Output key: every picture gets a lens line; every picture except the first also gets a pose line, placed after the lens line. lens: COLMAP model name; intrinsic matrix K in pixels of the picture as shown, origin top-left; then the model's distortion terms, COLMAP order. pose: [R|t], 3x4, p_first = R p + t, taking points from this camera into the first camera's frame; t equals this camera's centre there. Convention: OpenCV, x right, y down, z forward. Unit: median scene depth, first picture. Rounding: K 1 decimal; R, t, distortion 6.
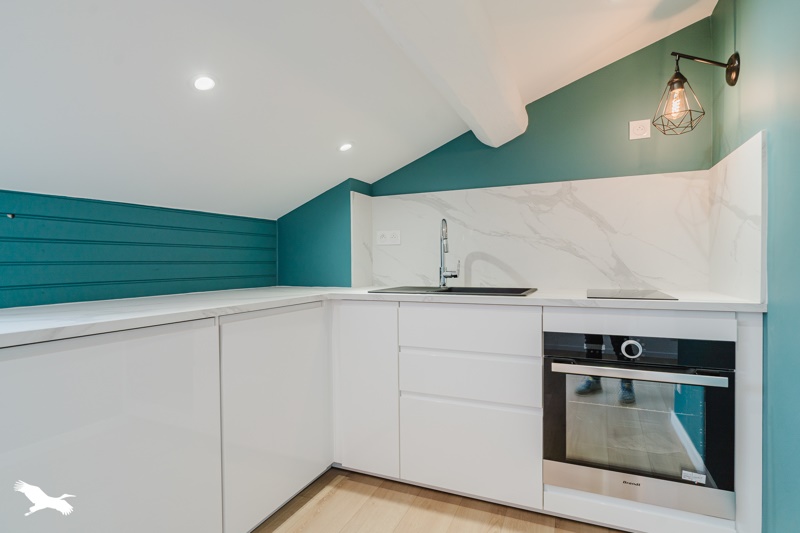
lens RADIAL K [[421.4, 0, 412.2], [0, 421.4, 270.2], [0, 0, 1]] dist [0.000110, -0.000014]
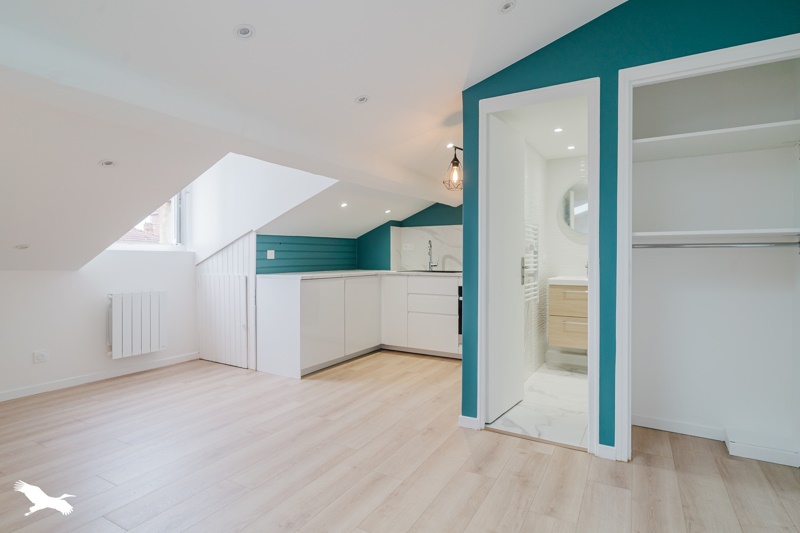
lens RADIAL K [[421.8, 0, 407.8], [0, 421.8, 263.7], [0, 0, 1]] dist [0.001688, 0.000321]
pose [[0.991822, 0.010367, -0.127210, 0.230259], [-0.010428, 0.999946, 0.000190, 0.004889], [0.127205, 0.001138, 0.991876, -1.197963]]
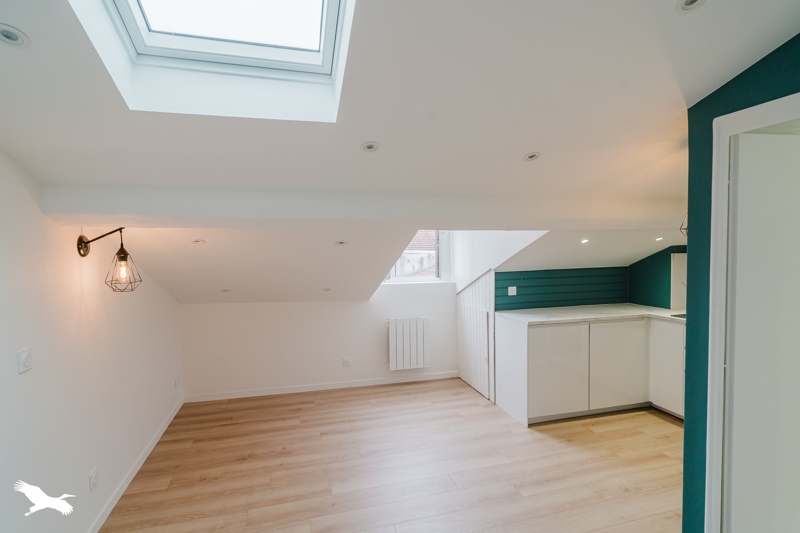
lens RADIAL K [[421.8, 0, 407.8], [0, 421.8, 263.7], [0, 0, 1]] dist [0.001688, 0.000321]
pose [[0.625714, 0.032503, -0.779375, 0.542765], [-0.007825, 0.999343, 0.035395, -0.206989], [0.780014, -0.016049, 0.625557, -0.947628]]
